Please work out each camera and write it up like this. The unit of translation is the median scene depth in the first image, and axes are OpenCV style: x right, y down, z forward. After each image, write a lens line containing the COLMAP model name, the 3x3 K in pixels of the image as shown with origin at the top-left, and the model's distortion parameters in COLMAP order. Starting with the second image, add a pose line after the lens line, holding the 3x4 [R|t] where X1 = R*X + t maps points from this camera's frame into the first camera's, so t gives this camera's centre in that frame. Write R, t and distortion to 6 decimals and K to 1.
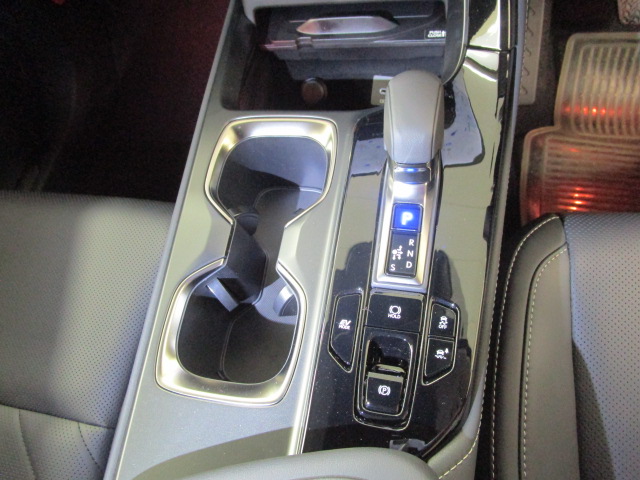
lens RADIAL K [[466.6, 0, 320.5], [0, 466.6, 240.2], [0, 0, 1]] dist [-0.035426, 0.010546]
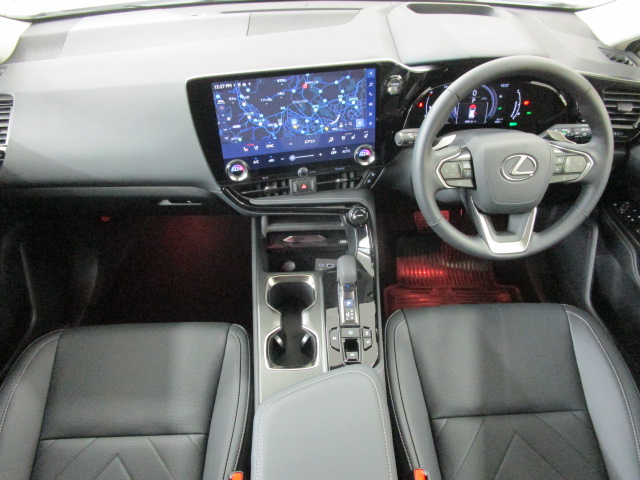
lens RADIAL K [[466.6, 0, 318.3], [0, 466.6, 235.6], [0, 0, 1]] dist [-0.035426, 0.010546]
pose [[0.961678, -0.011025, 0.273959, -0.569323], [0.116882, 0.920338, -0.373251, 0.453751], [-0.248020, 0.390968, 0.886358, -1.221987]]
